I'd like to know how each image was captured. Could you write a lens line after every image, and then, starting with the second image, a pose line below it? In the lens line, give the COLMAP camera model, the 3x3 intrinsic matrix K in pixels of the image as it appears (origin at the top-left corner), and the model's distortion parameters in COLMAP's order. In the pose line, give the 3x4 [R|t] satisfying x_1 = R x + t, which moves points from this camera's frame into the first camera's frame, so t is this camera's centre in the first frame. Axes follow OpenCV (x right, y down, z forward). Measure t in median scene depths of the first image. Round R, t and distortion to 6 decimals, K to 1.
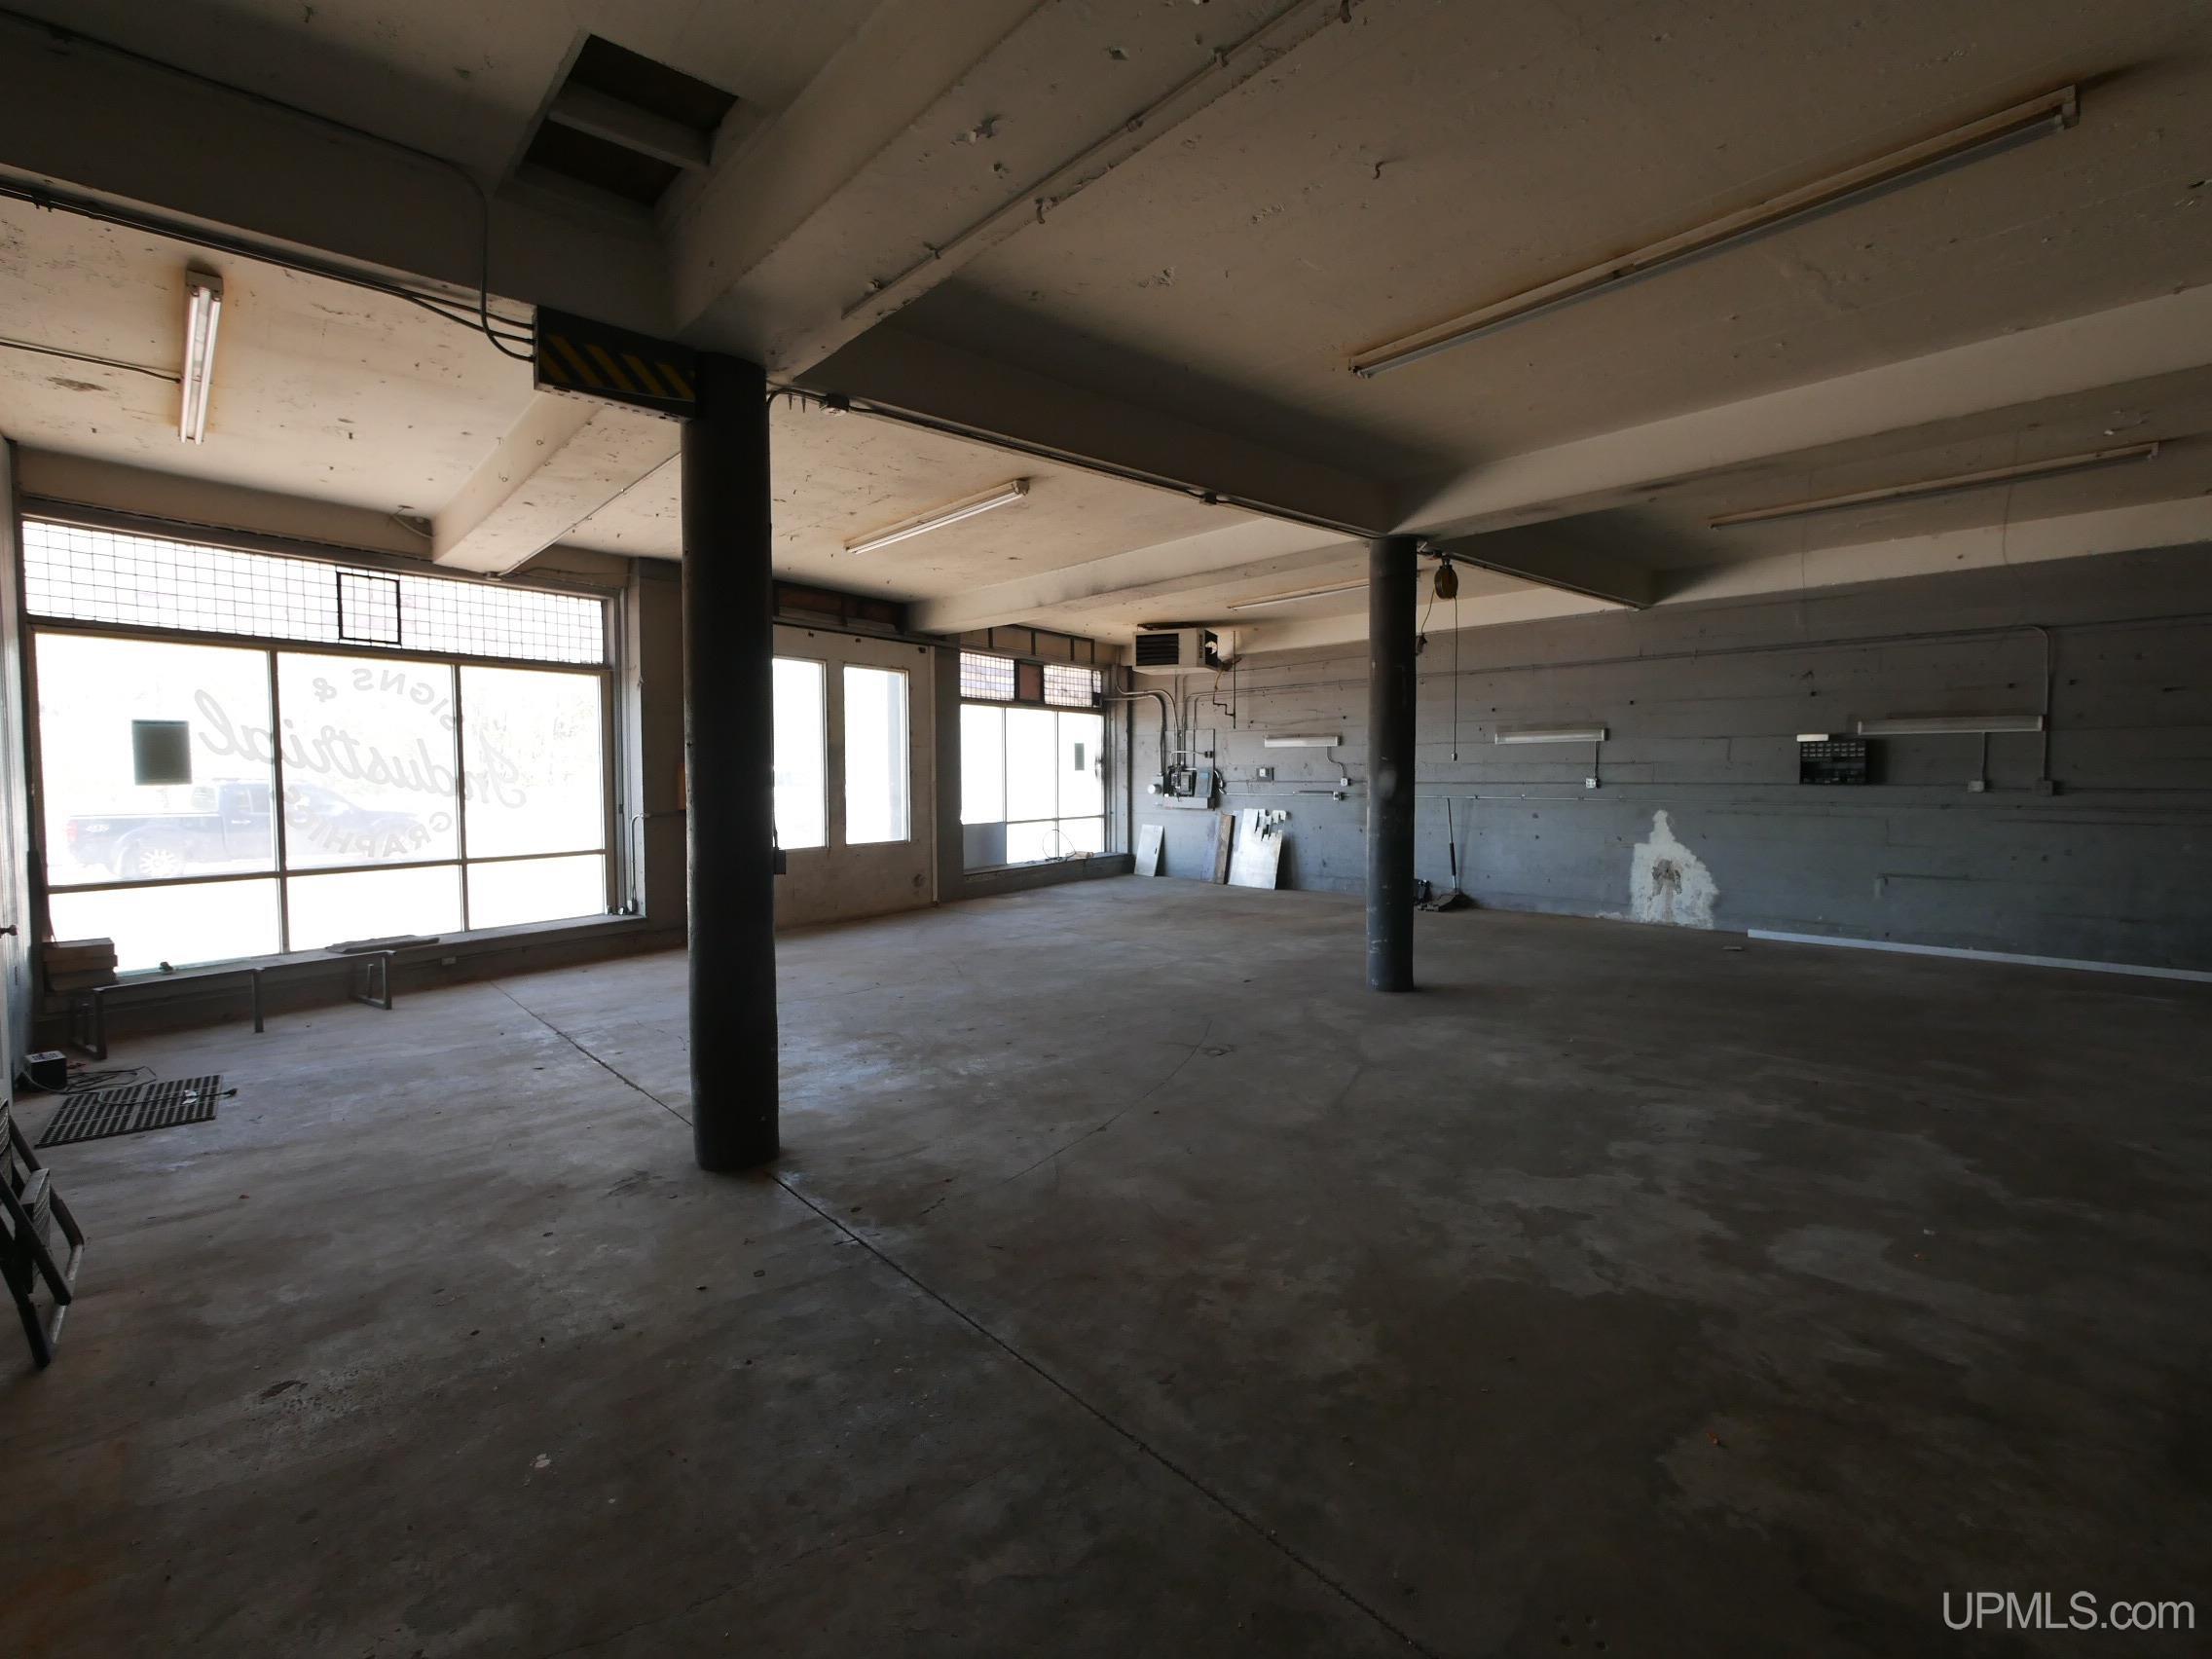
lens RADIAL K [[1041.1, 0, 1101.2], [0, 1041.1, 830.6], [0, 0, 1]] dist [0.001722, -0.000087]
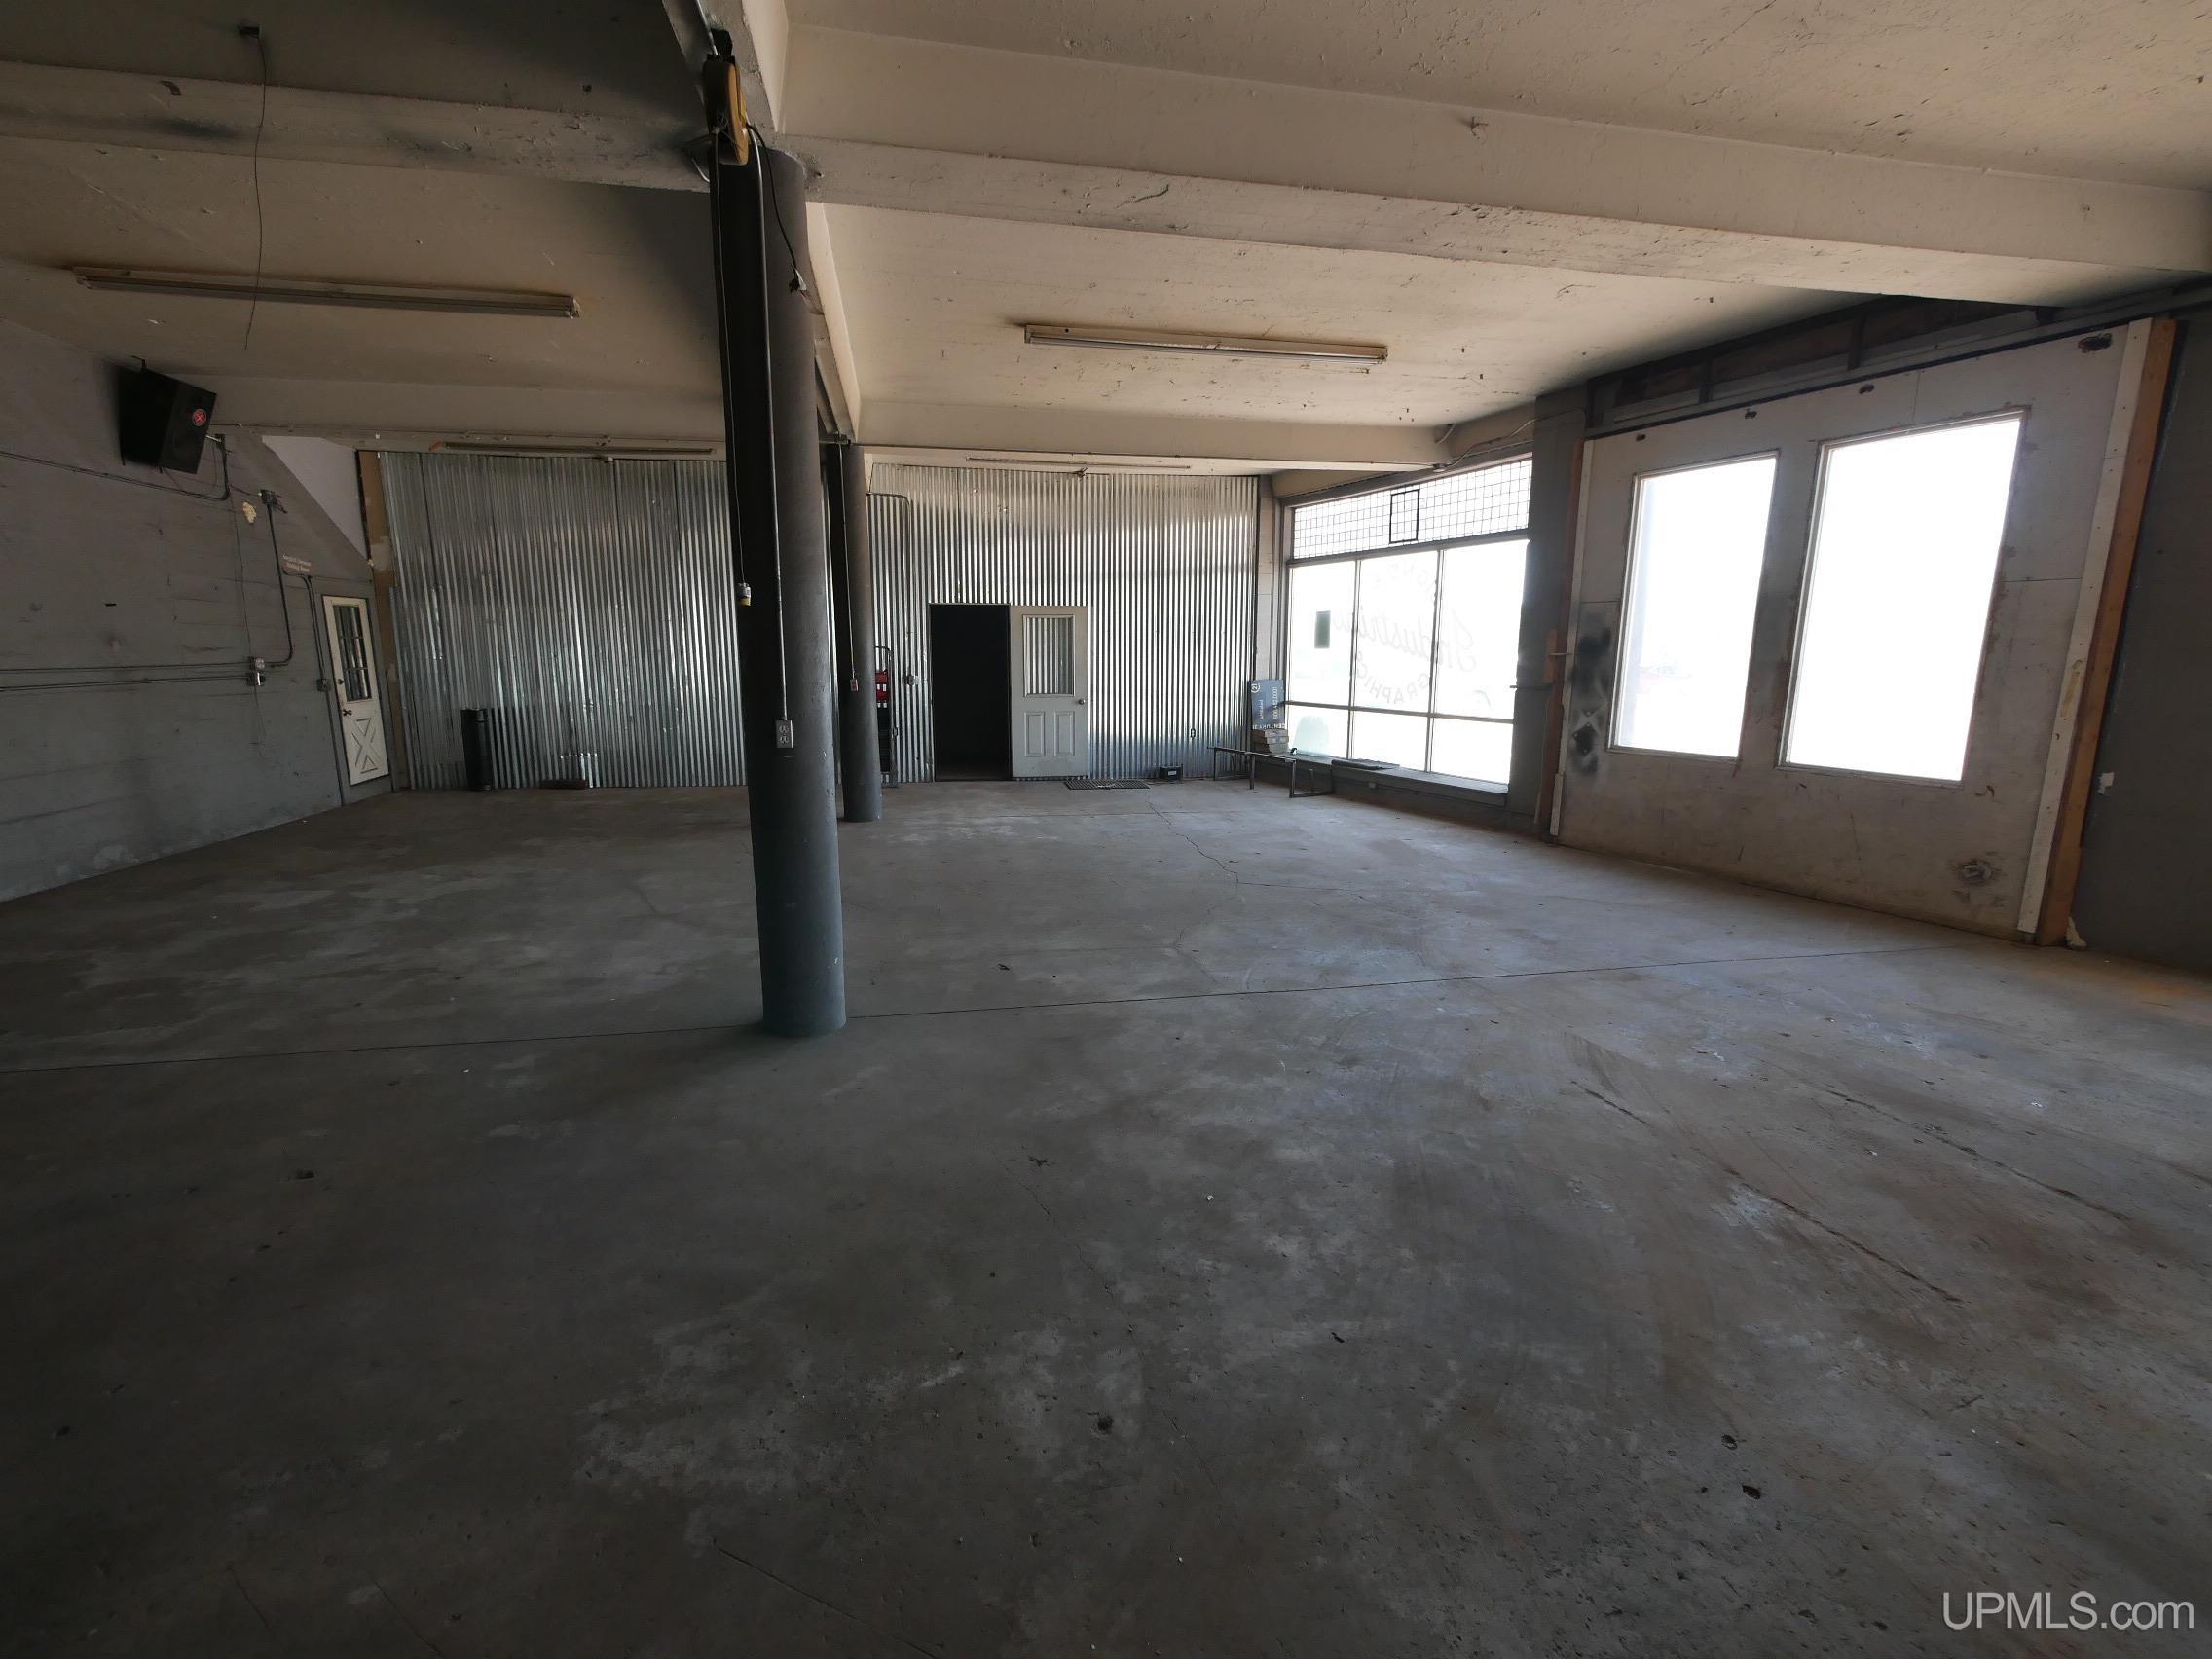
lens RADIAL K [[955.4, 0, 1102.3], [0, 955.4, 811.6], [0, 0, 1]] dist [-0.007170, -0.000265]
pose [[-0.513118, 0.163664, -0.842570, 0.572136], [-0.028142, 0.977917, 0.207093, -0.083821], [0.857857, 0.129974, -0.497180, 1.292421]]
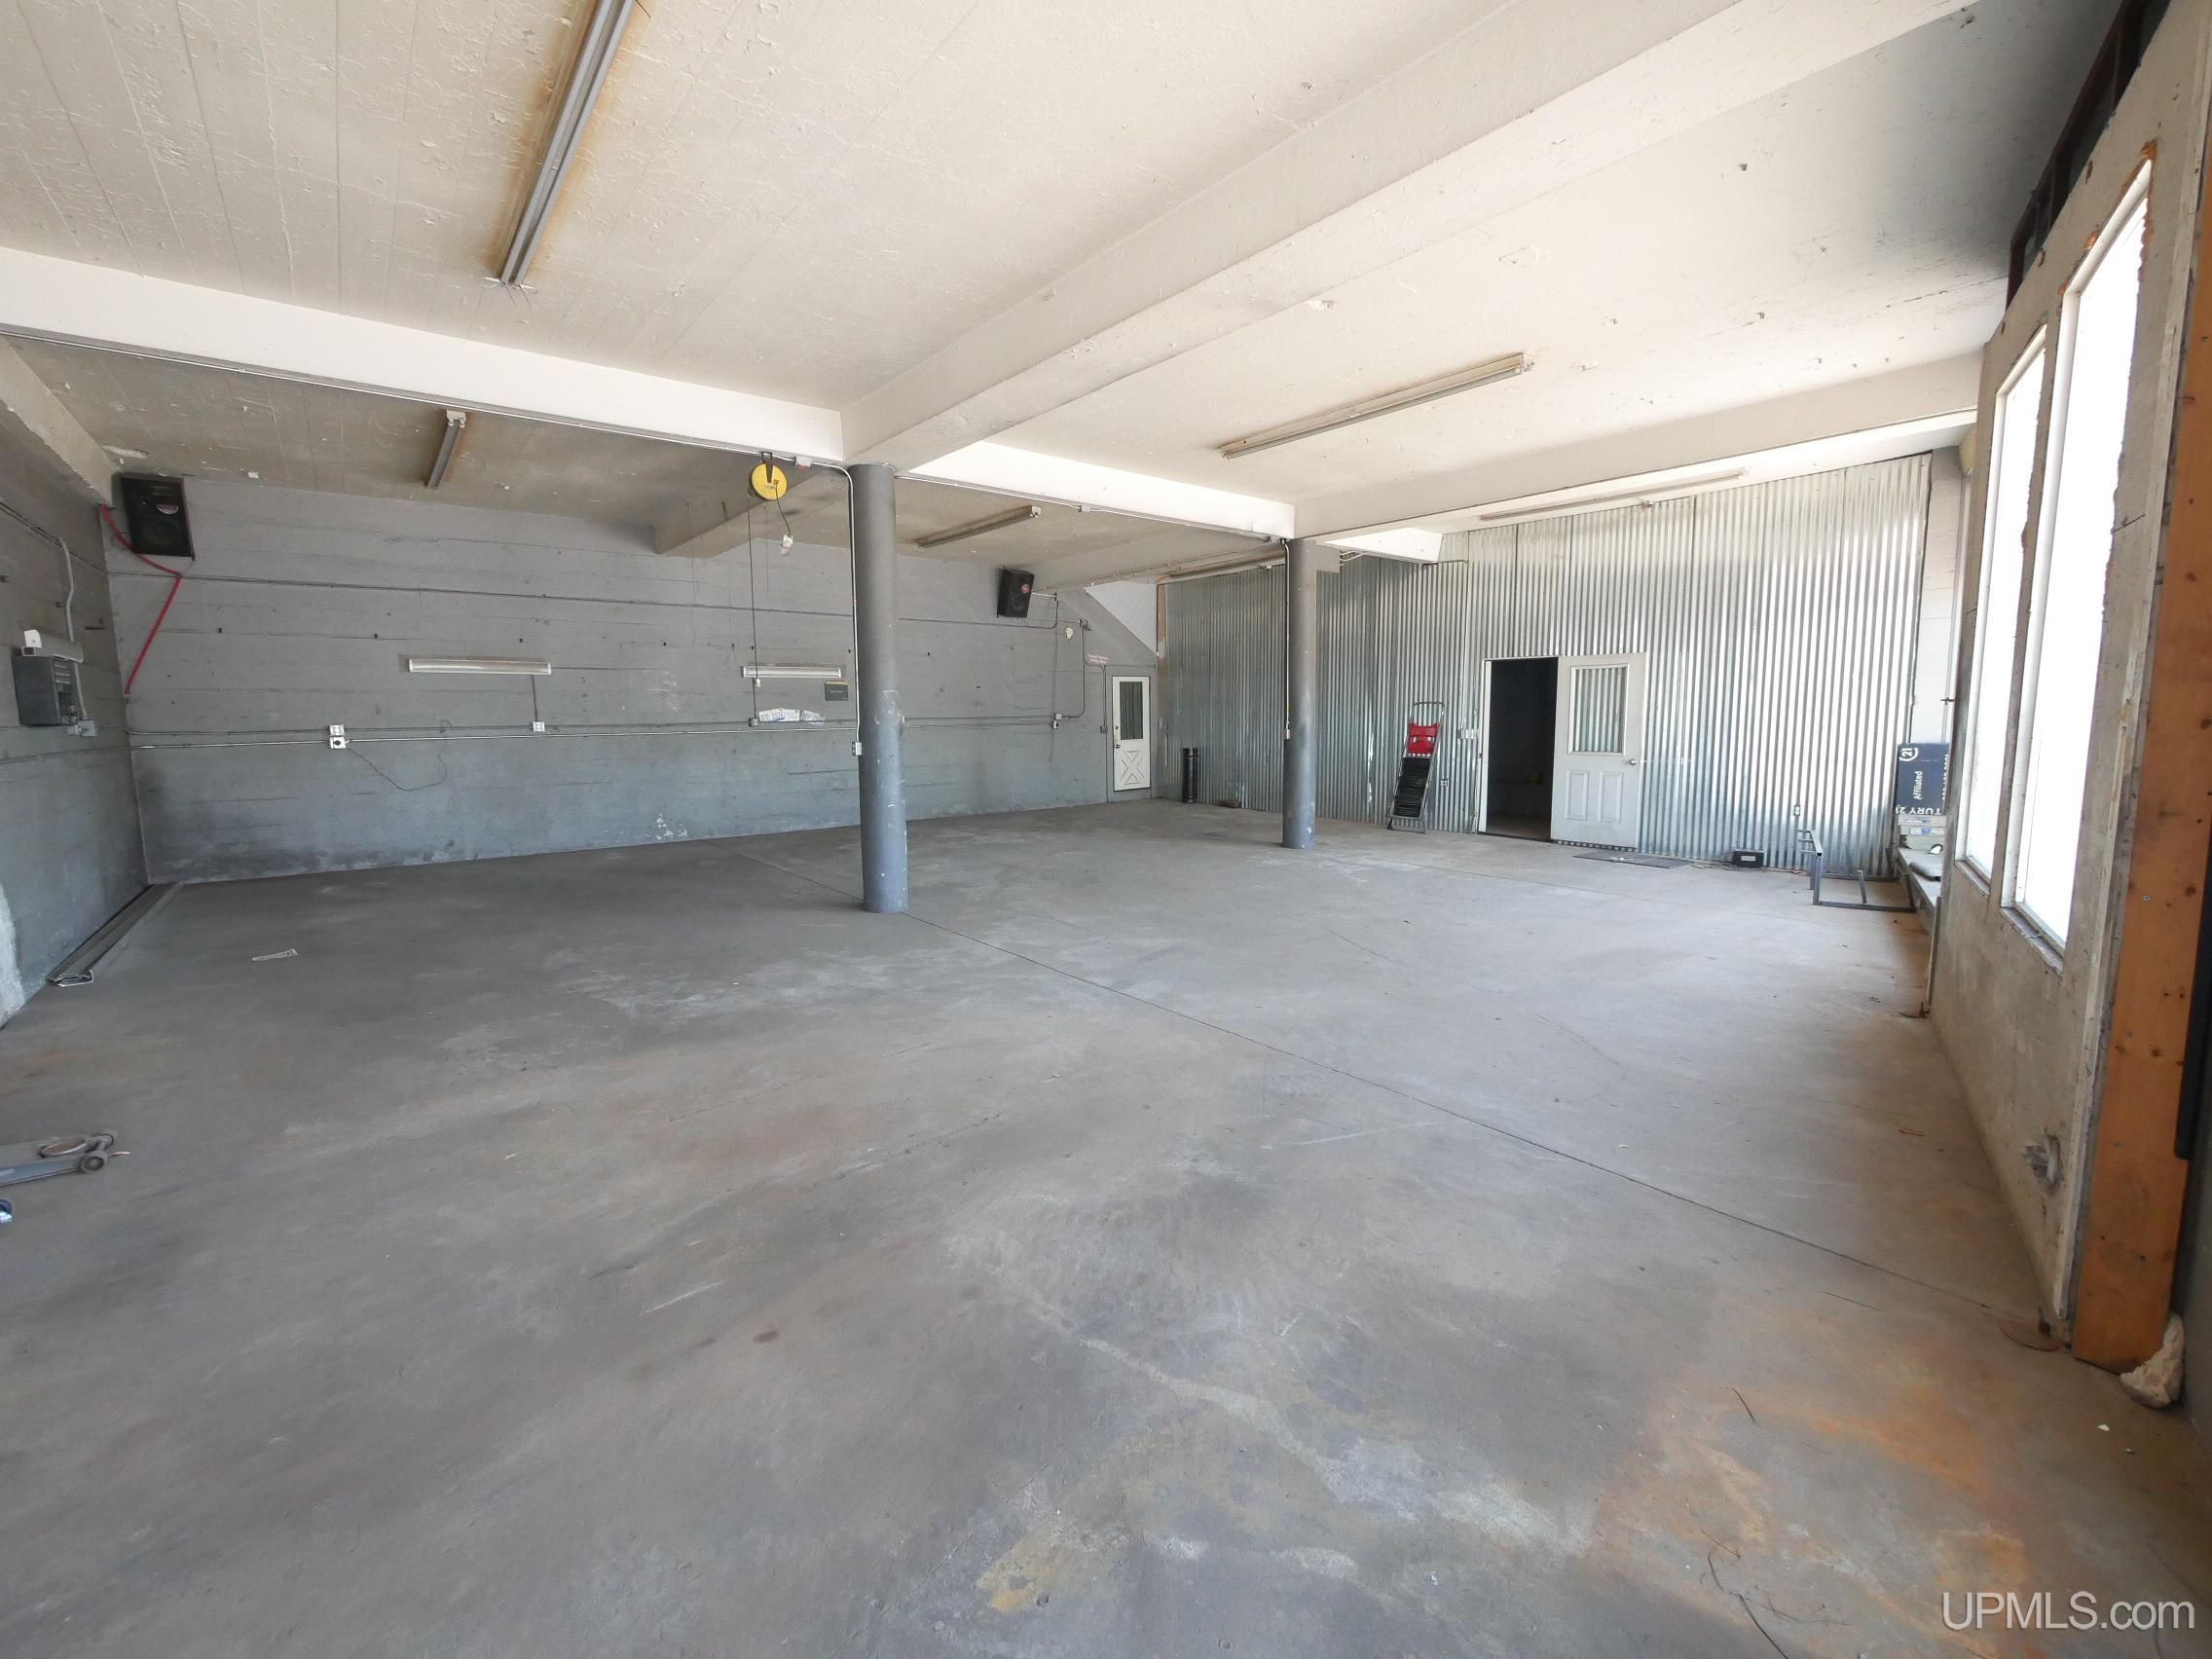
lens RADIAL K [[955.4, 0, 1109.1], [0, 955.4, 828.8], [0, 0, 1]] dist [-0.007170, -0.000265]
pose [[-0.997646, 0.021796, 0.065017, -0.021524], [0.032249, 0.985877, 0.164335, -0.088160], [-0.060517, 0.166045, -0.984260, 1.800596]]
